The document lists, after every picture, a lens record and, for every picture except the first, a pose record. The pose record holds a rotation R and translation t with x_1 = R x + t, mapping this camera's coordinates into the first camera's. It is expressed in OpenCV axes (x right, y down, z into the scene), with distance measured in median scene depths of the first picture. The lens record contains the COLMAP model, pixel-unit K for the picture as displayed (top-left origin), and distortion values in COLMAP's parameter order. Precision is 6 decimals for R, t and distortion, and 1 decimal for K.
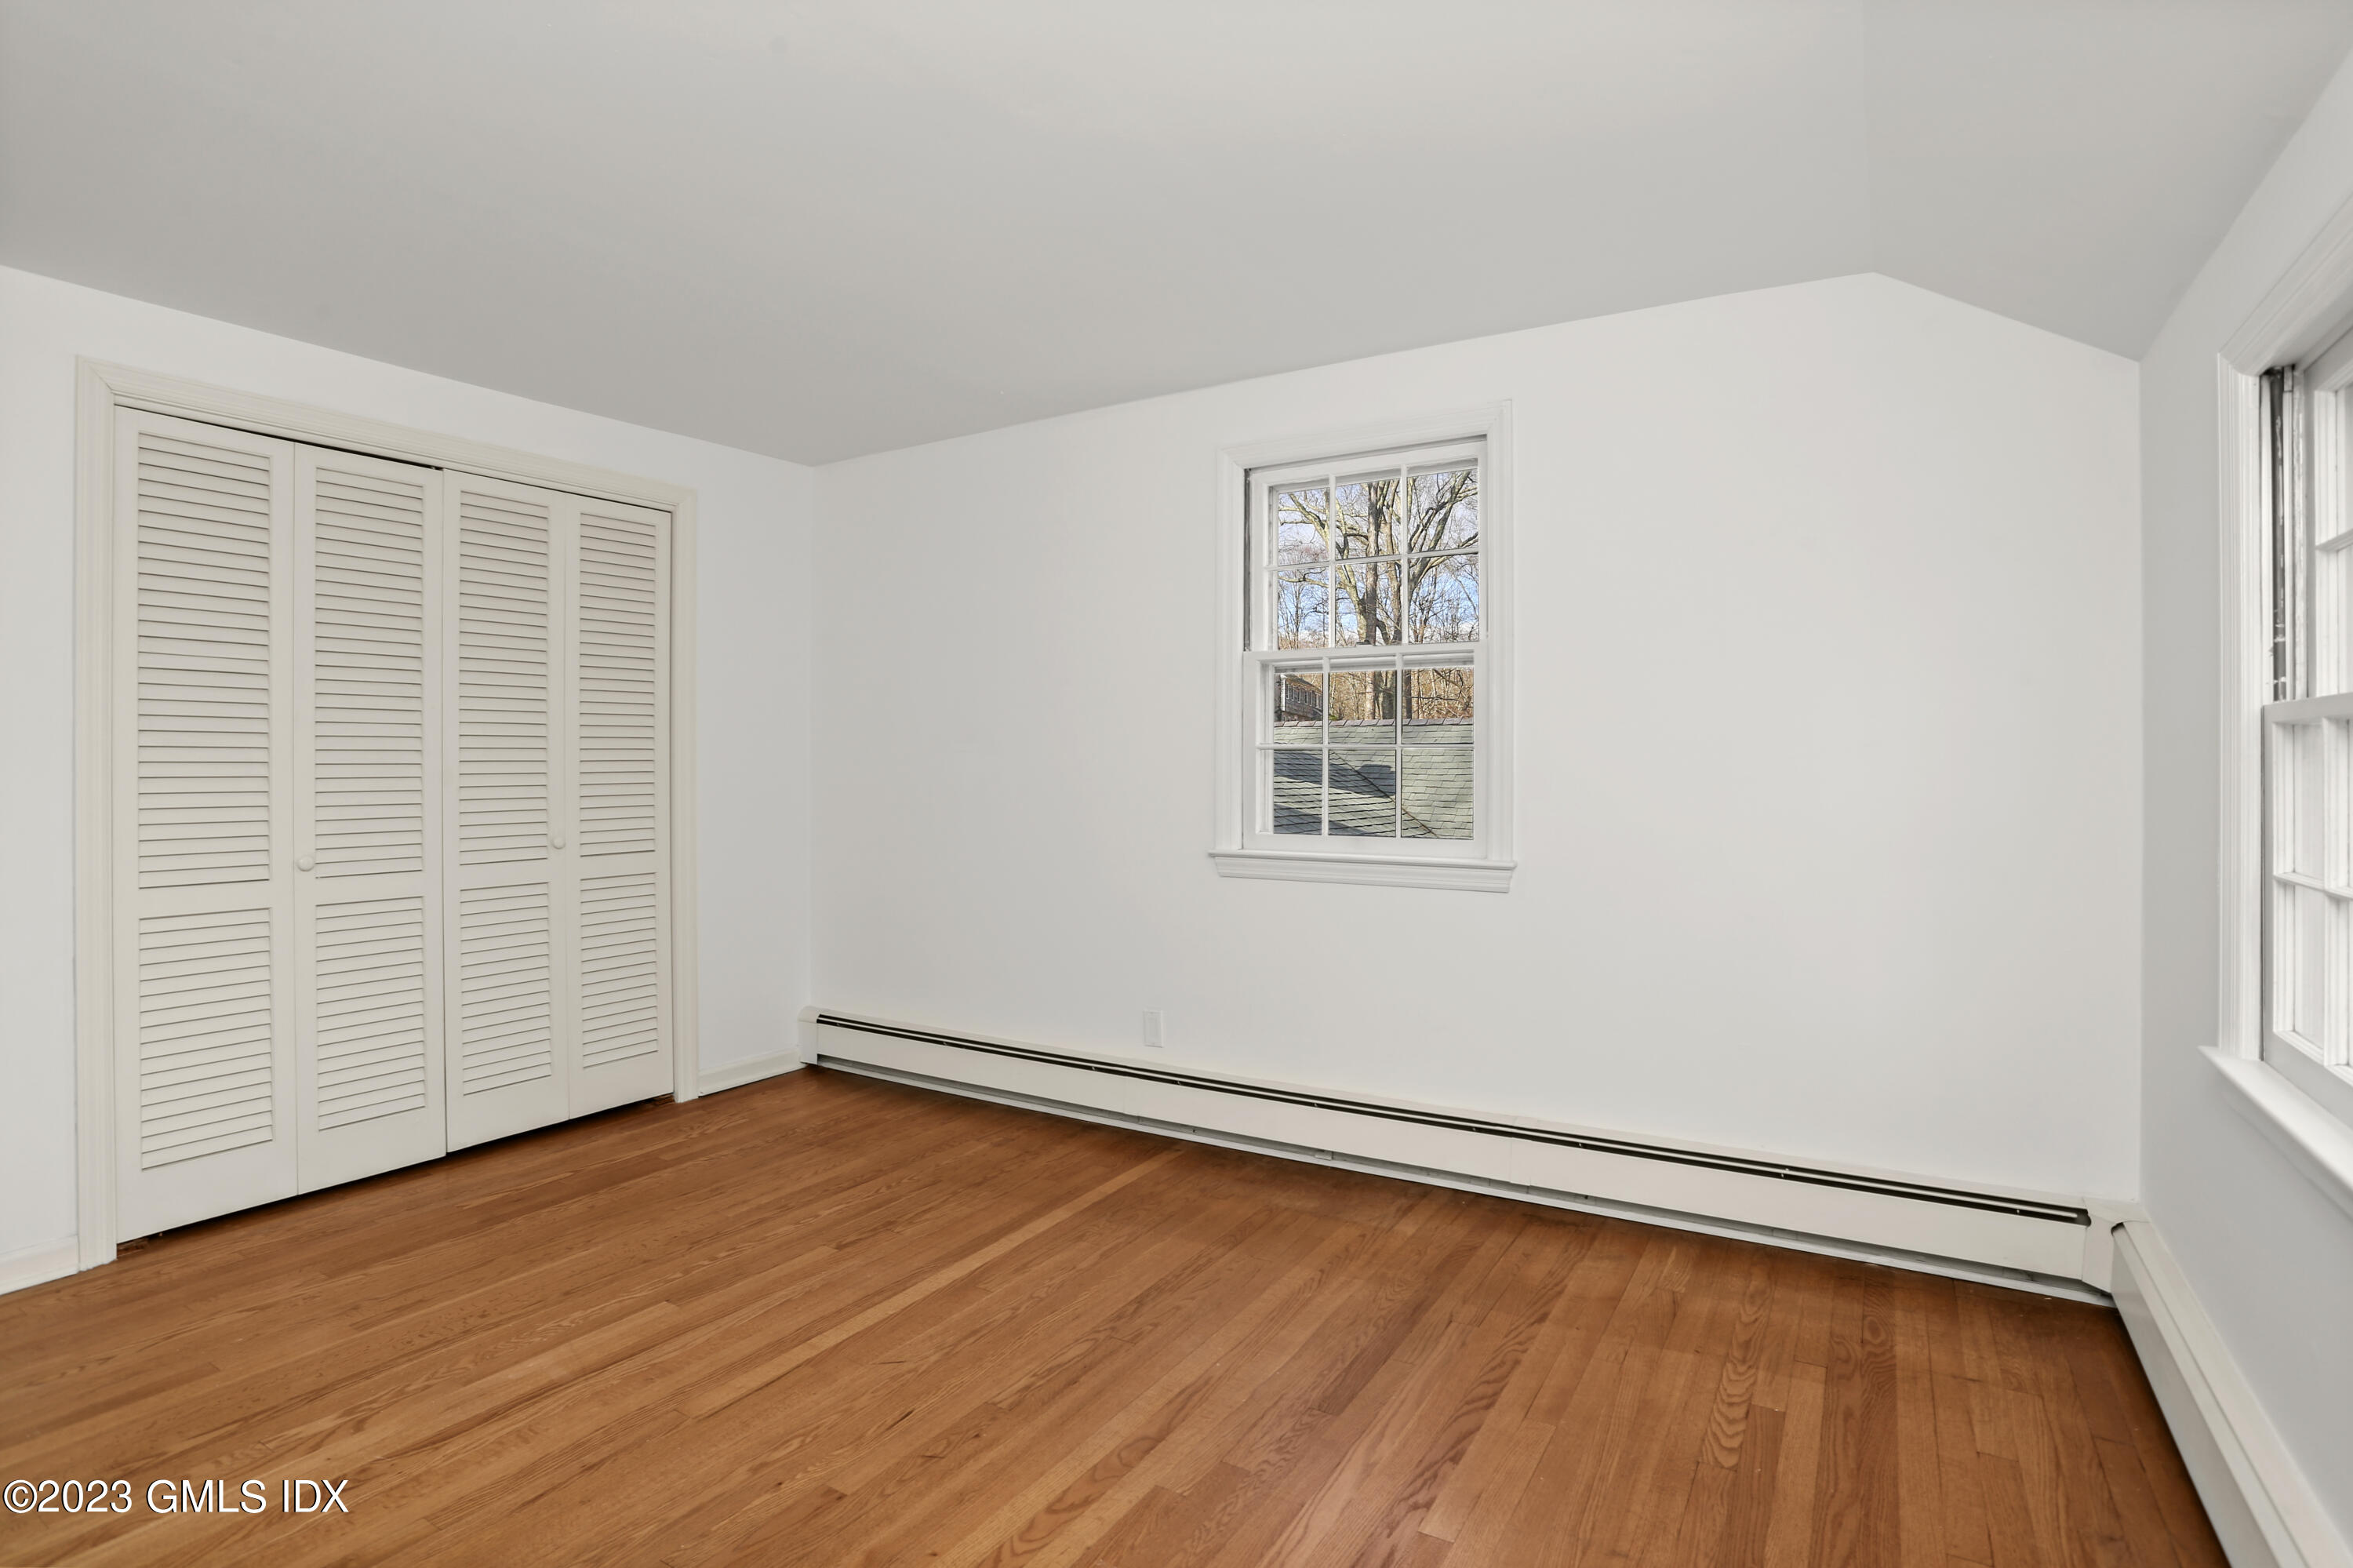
lens RADIAL K [[1156.1, 0, 1174.1], [0, 1156.1, 759.1], [0, 0, 1]] dist [-0.077346, 0.039929]
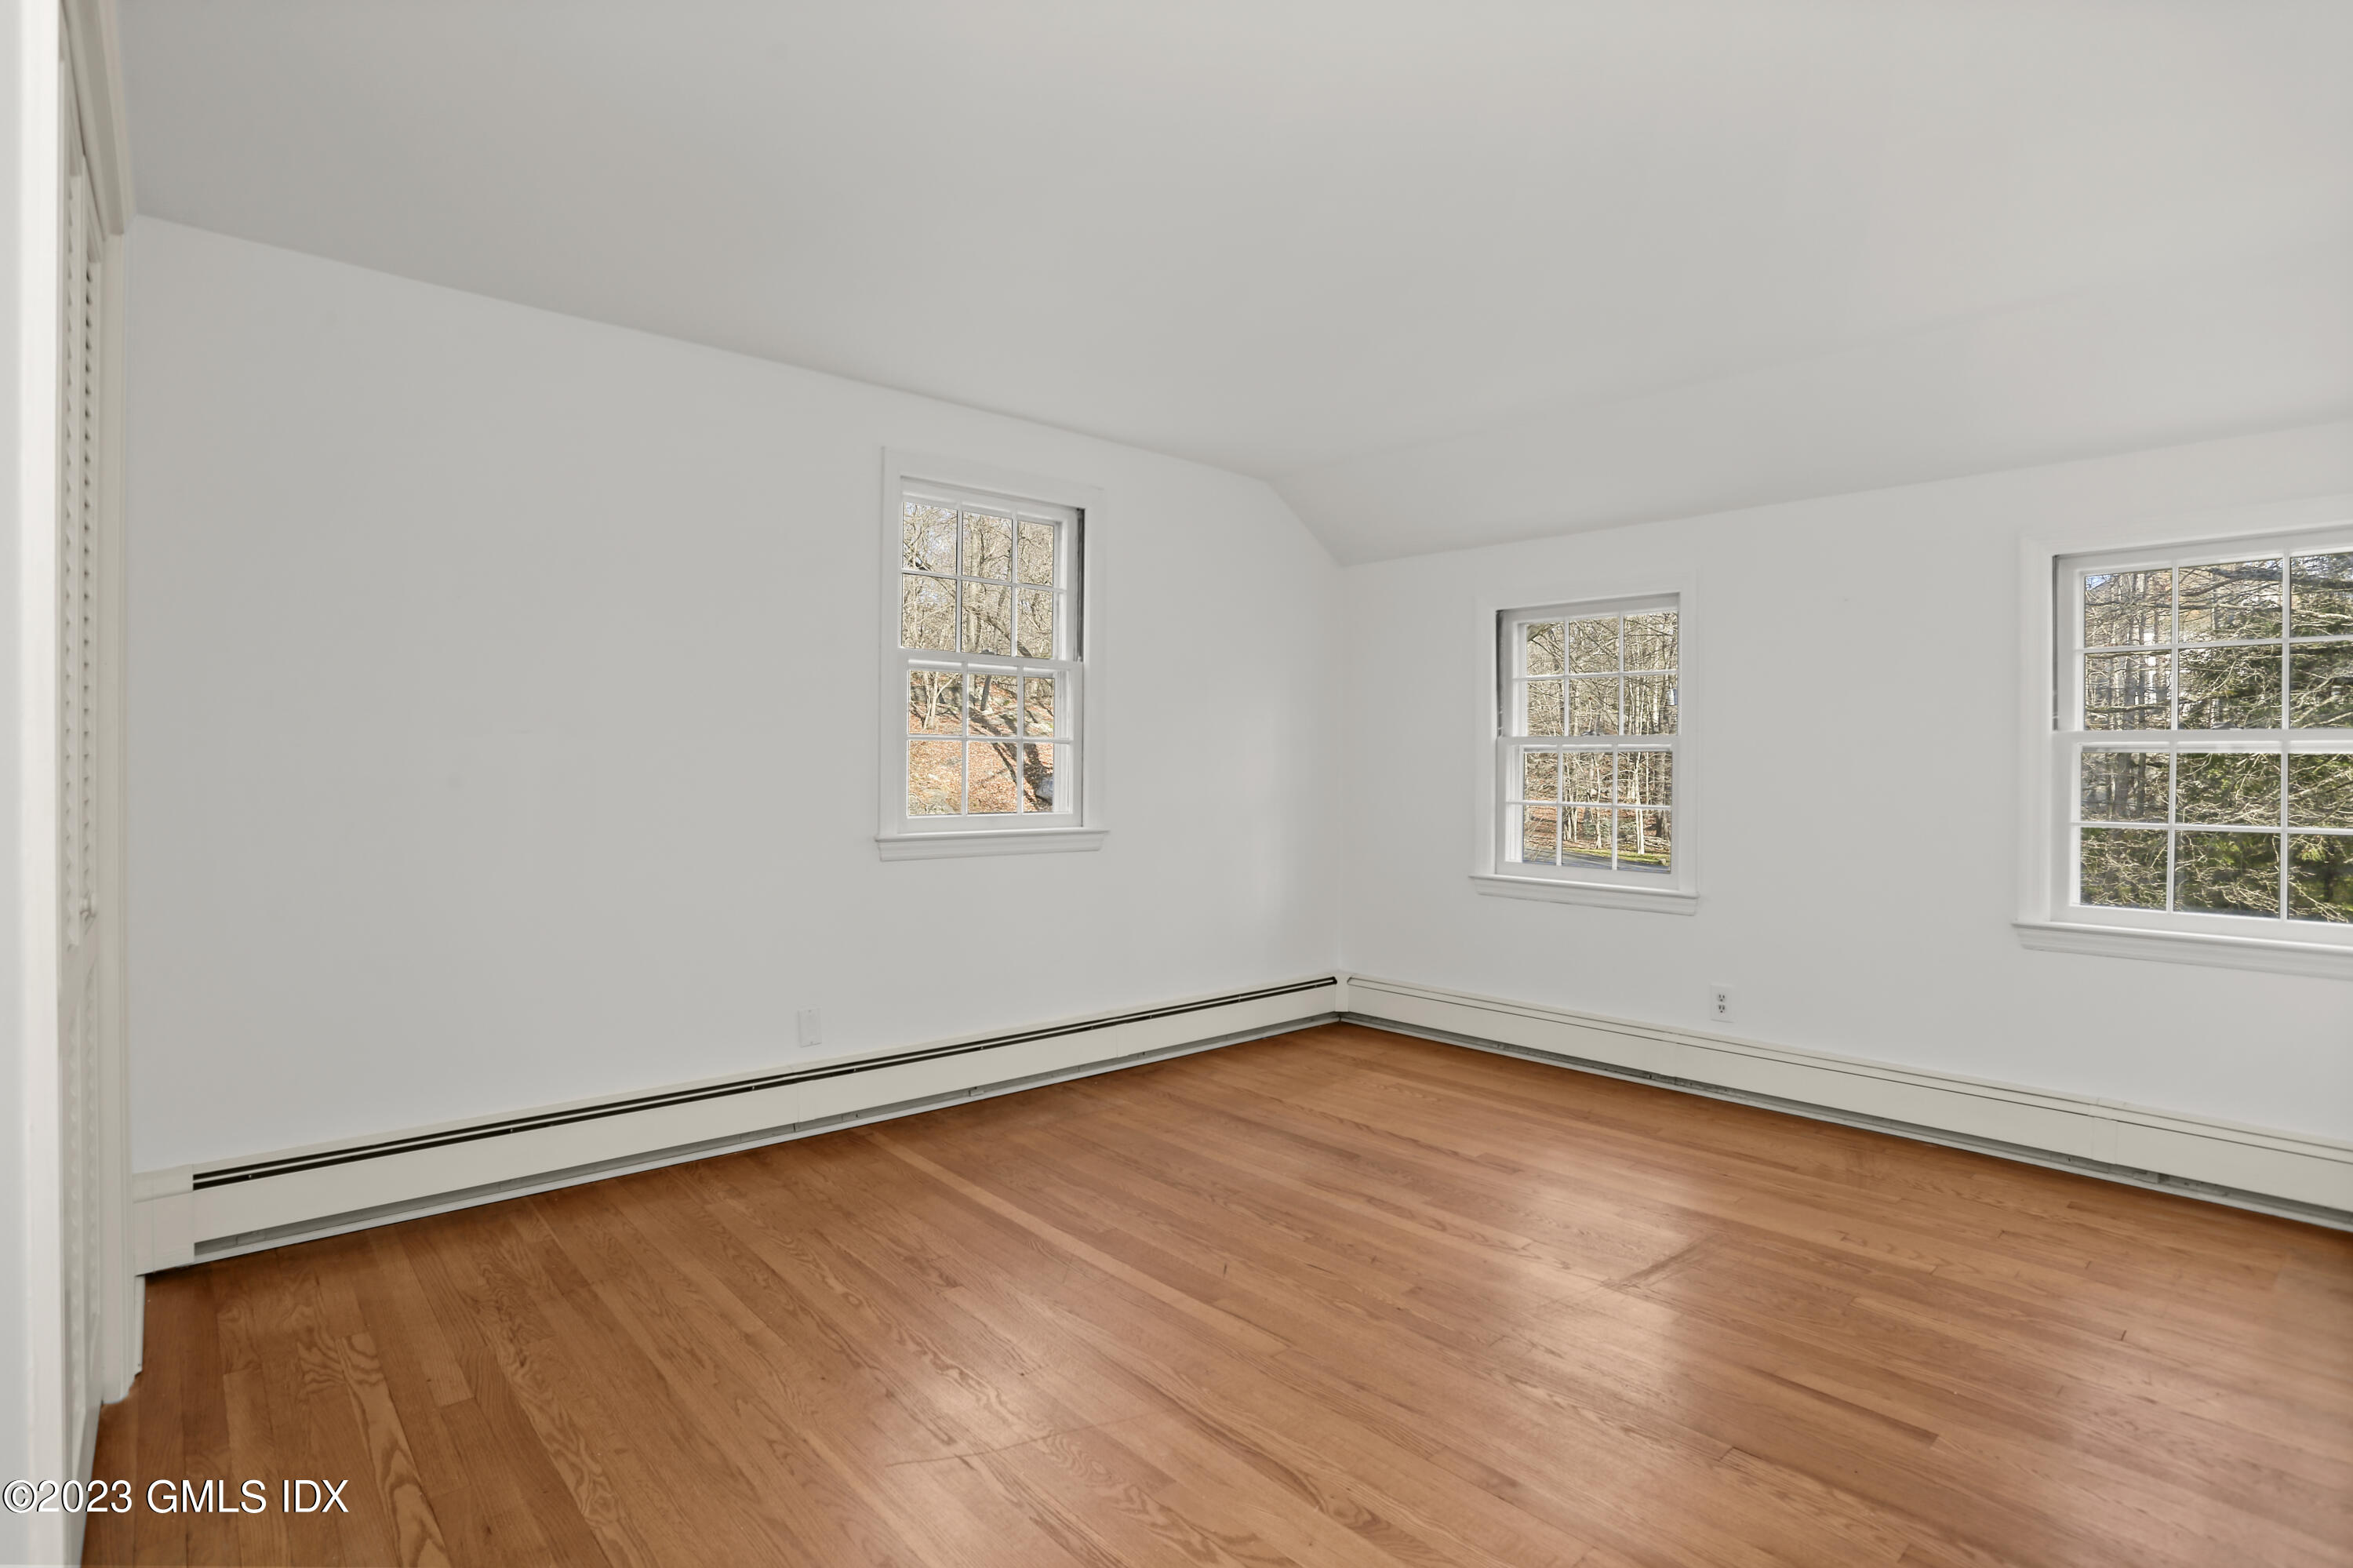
lens RADIAL K [[1156.1, 0, 1174.1], [0, 1156.1, 759.1], [0, 0, 1]] dist [-0.077346, 0.039929]
pose [[0.288616, 0.007841, 0.957413, -1.030203], [-0.013870, 0.999896, -0.004008, 0.014834], [-0.957345, -0.012123, 0.288694, 0.538891]]
